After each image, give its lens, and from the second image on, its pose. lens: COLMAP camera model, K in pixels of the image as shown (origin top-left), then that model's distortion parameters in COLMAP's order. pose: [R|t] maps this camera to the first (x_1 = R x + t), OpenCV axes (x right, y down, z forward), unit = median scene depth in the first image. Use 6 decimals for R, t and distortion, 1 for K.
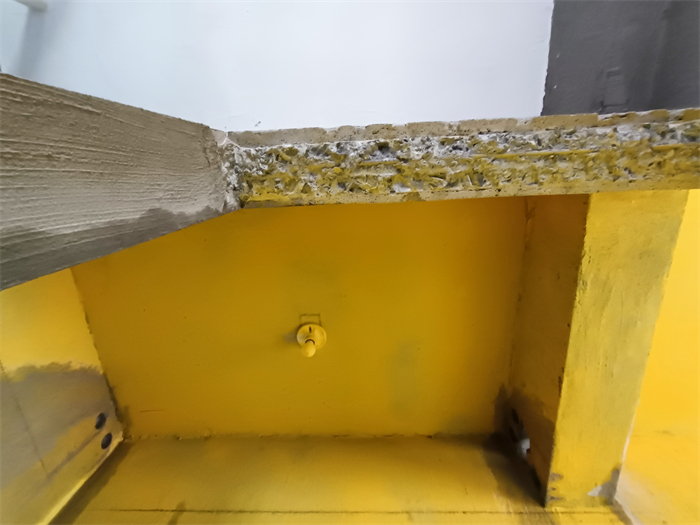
lens RADIAL K [[316.8, 0, 349.1], [0, 316.8, 256.0], [0, 0, 1]] dist [-0.008077, 0.002400]
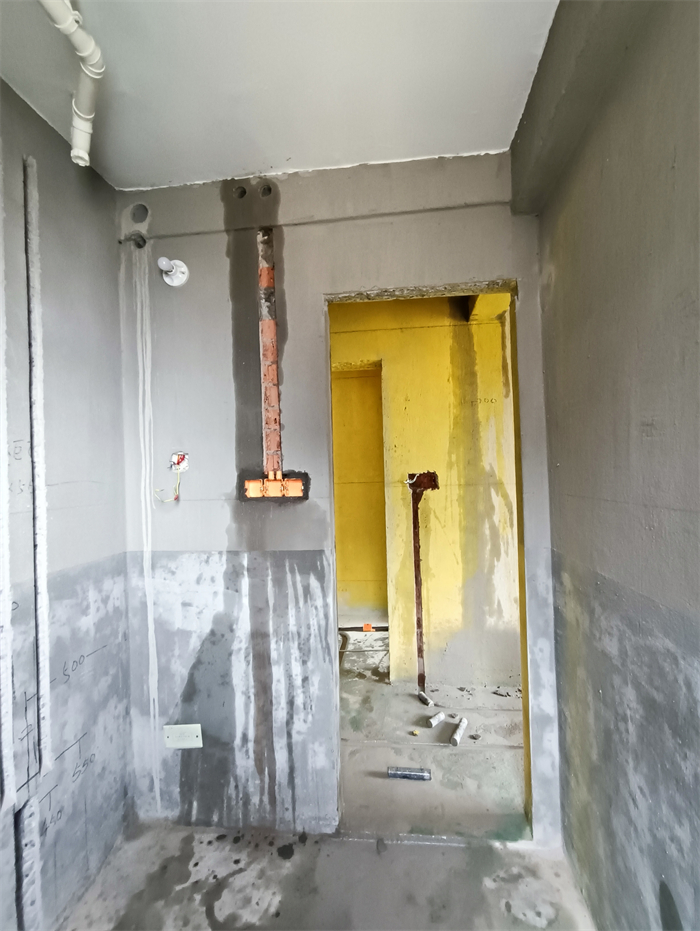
lens RADIAL K [[421.4, 0, 355.1], [0, 421.4, 468.0], [0, 0, 1]] dist [-0.005372, 0.001207]
pose [[0.995931, -0.065347, -0.062056, -0.001449], [0.078386, 0.288429, 0.954287, -1.579760], [-0.044461, -0.955269, 0.292378, -0.660876]]
